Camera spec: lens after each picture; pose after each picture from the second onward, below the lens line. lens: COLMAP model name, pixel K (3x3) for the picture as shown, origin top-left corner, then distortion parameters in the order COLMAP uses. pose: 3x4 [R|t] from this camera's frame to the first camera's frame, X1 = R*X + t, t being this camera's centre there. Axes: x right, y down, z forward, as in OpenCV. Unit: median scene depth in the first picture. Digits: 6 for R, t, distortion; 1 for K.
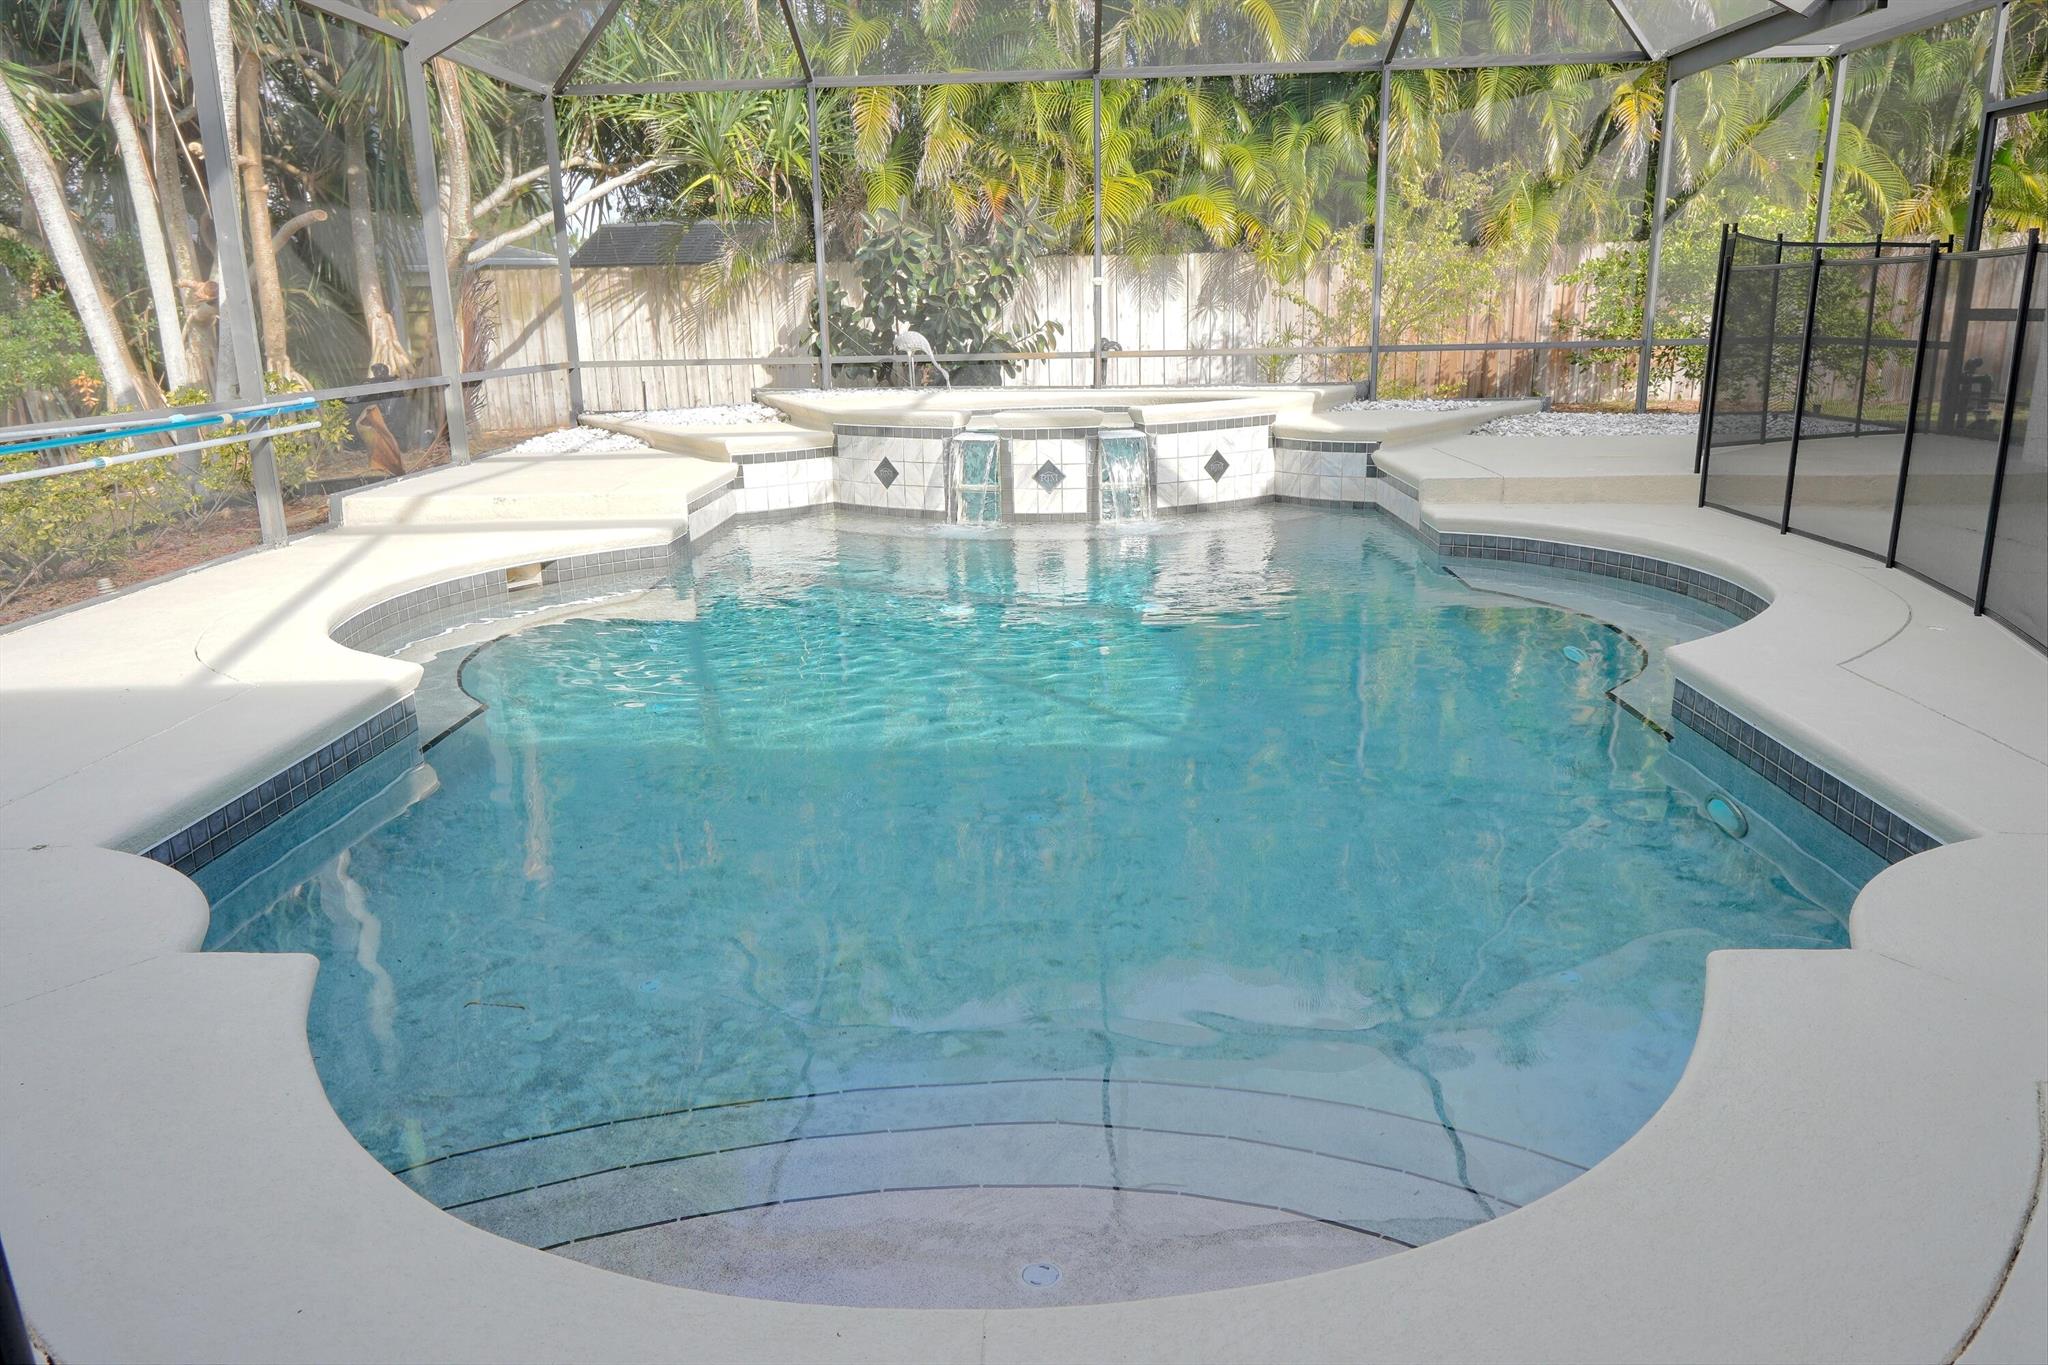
lens RADIAL K [[1407.9, 0, 1013.8], [0, 1407.9, 675.7], [0, 0, 1]] dist [-0.006127, -0.000254]
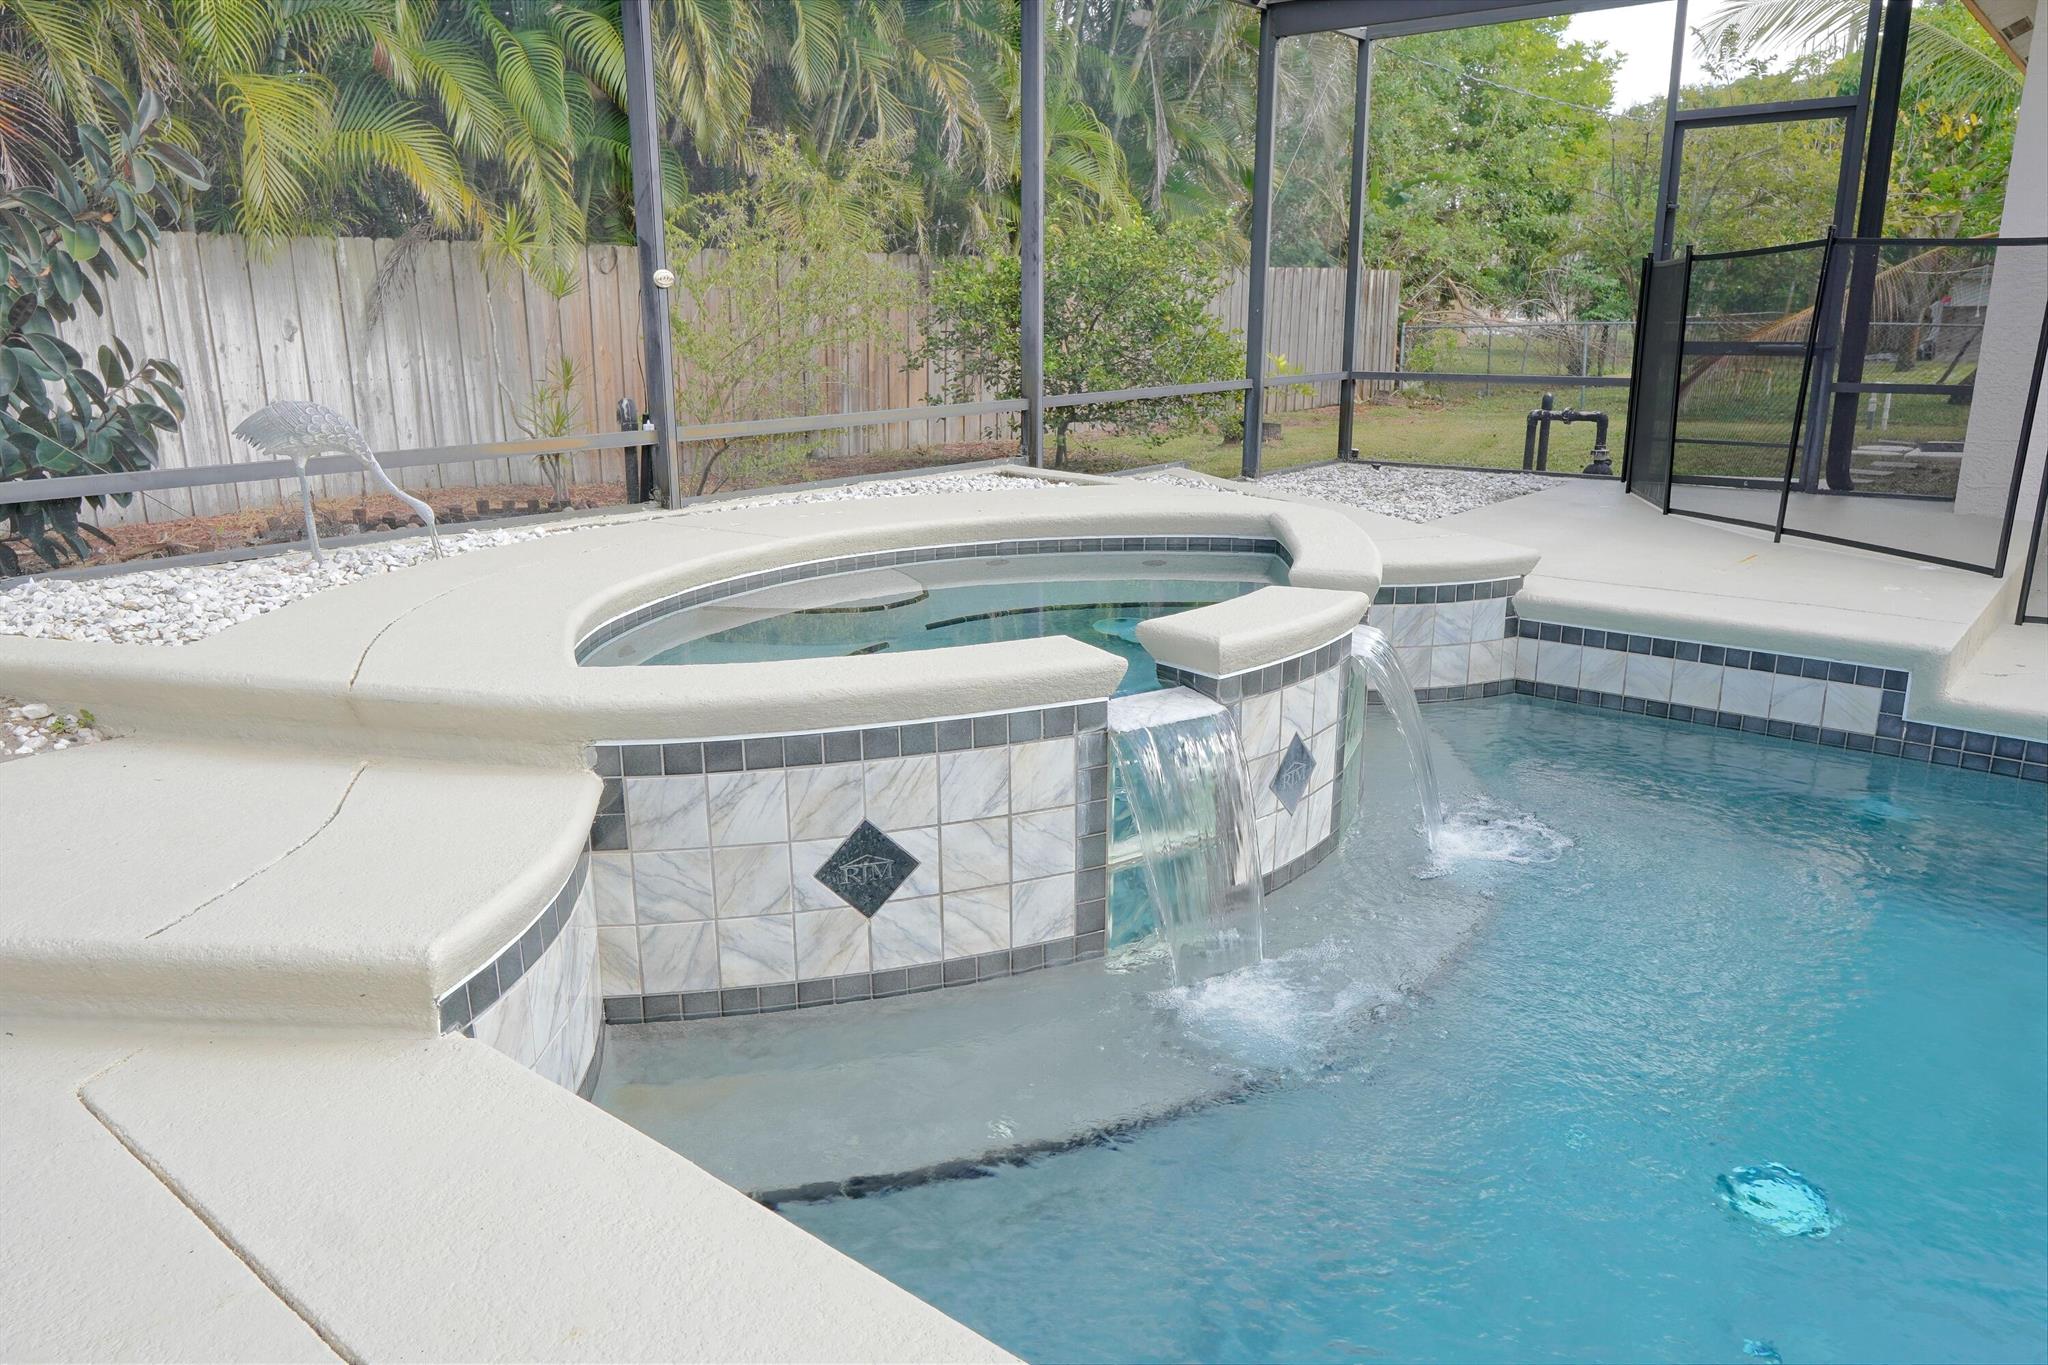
lens RADIAL K [[1407.9, 0, 1024.0], [0, 1407.9, 679.9], [0, 0, 1]] dist [-0.006127, -0.000254]
pose [[0.608677, -0.185214, 0.771497, -0.200965], [0.195676, 0.977379, 0.080260, -0.135623], [-0.768910, 0.102111, 0.631150, 0.517222]]
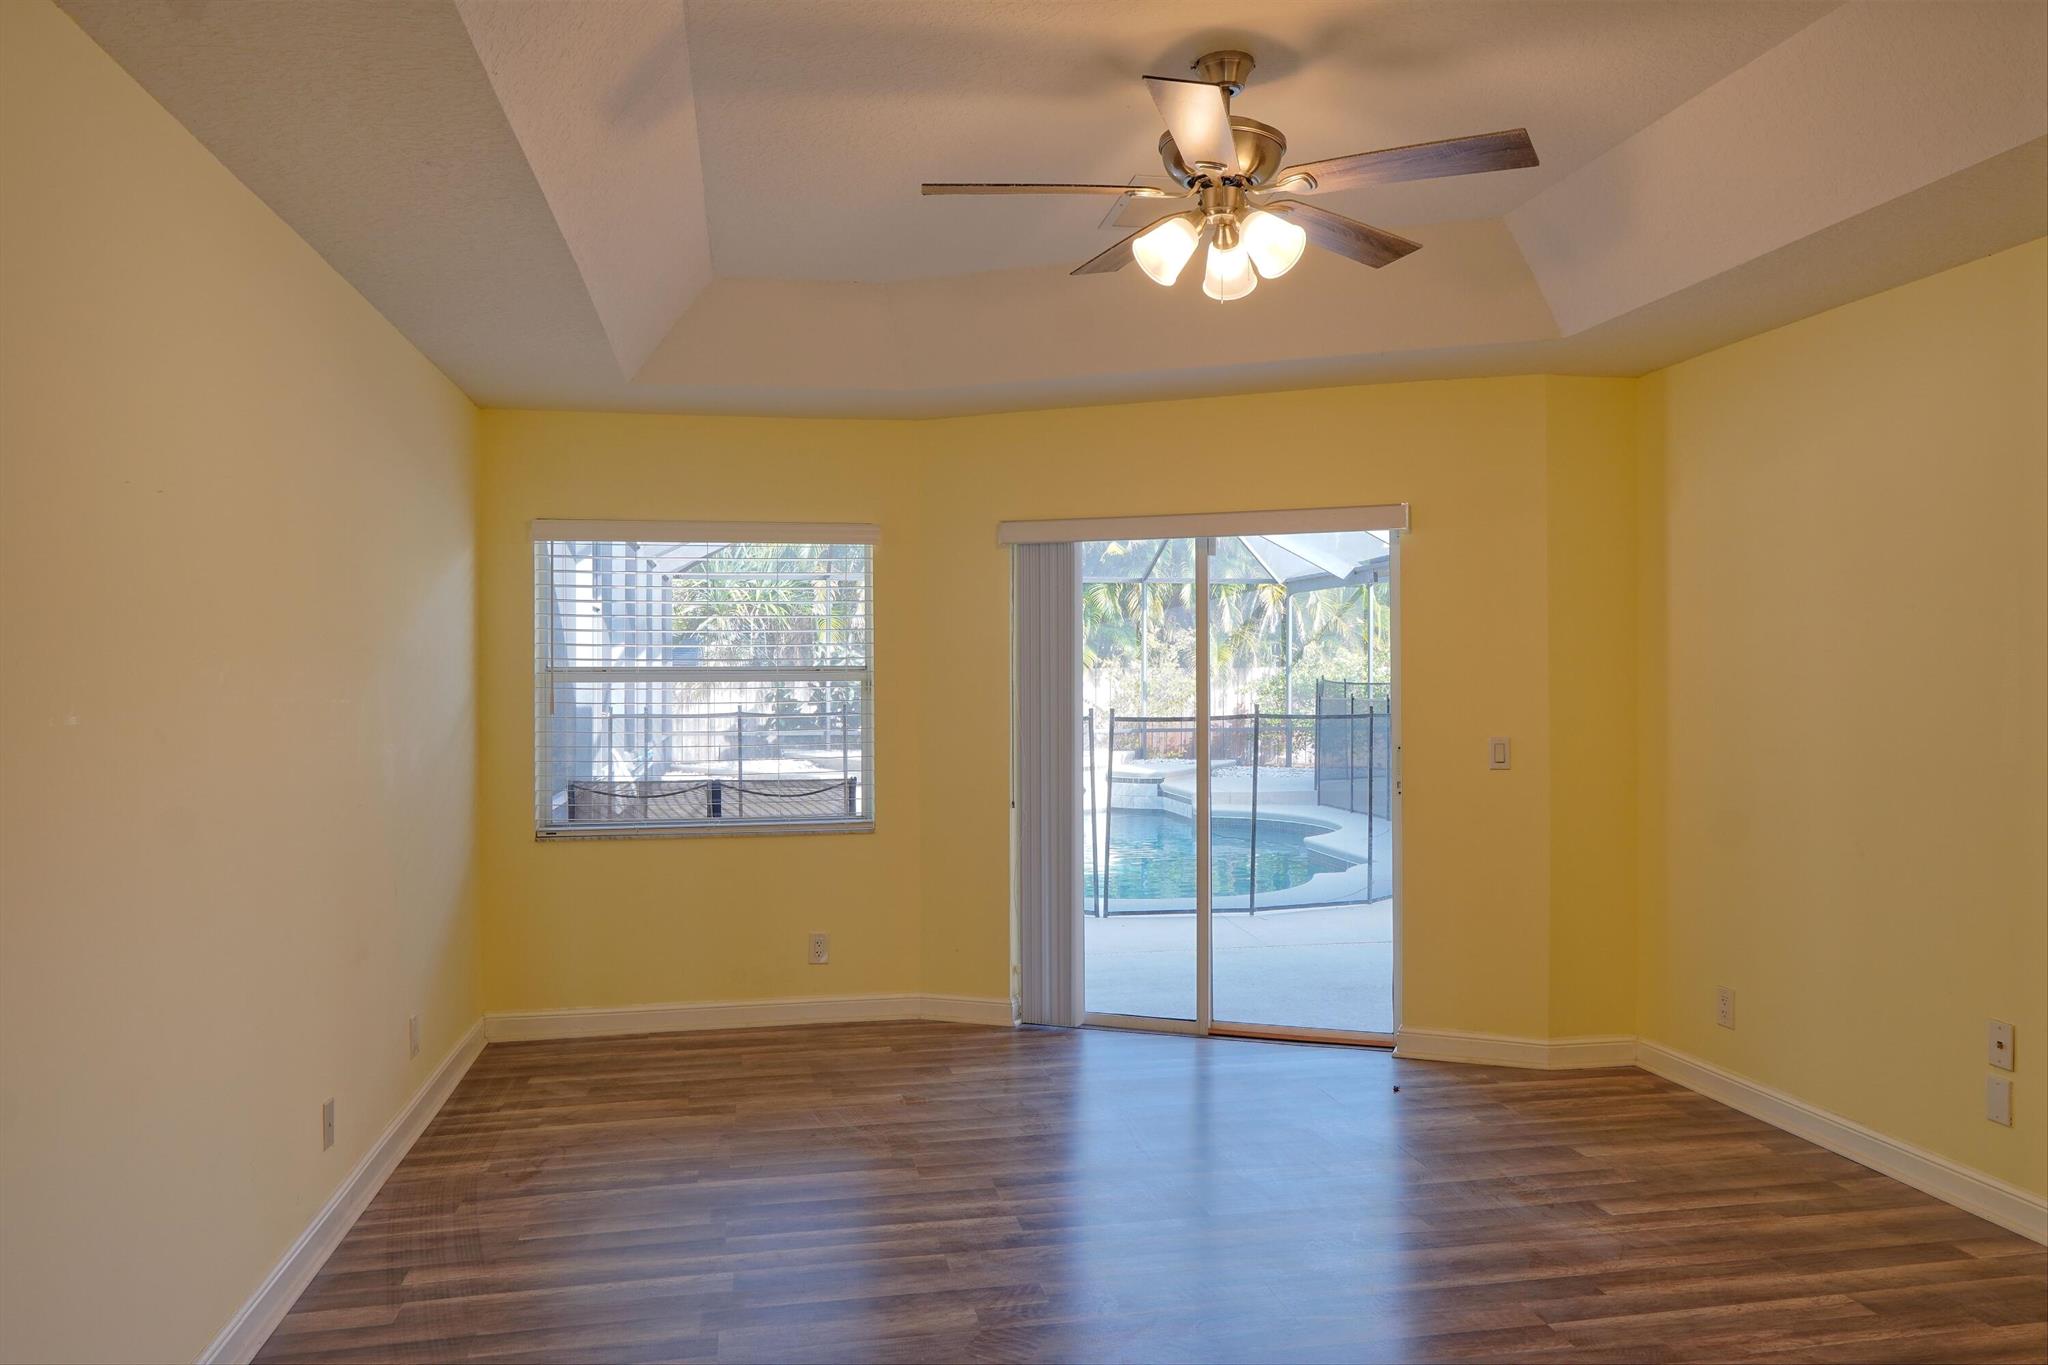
lens RADIAL K [[1407.9, 0, 1022.6], [0, 1407.9, 681.3], [0, 0, 1]] dist [-0.006127, -0.000254]
pose [[0.975364, 0.020260, 0.219671, -0.237798], [0.036181, 0.967598, -0.249891, 0.121226], [-0.217616, 0.251682, 0.943027, -0.547875]]
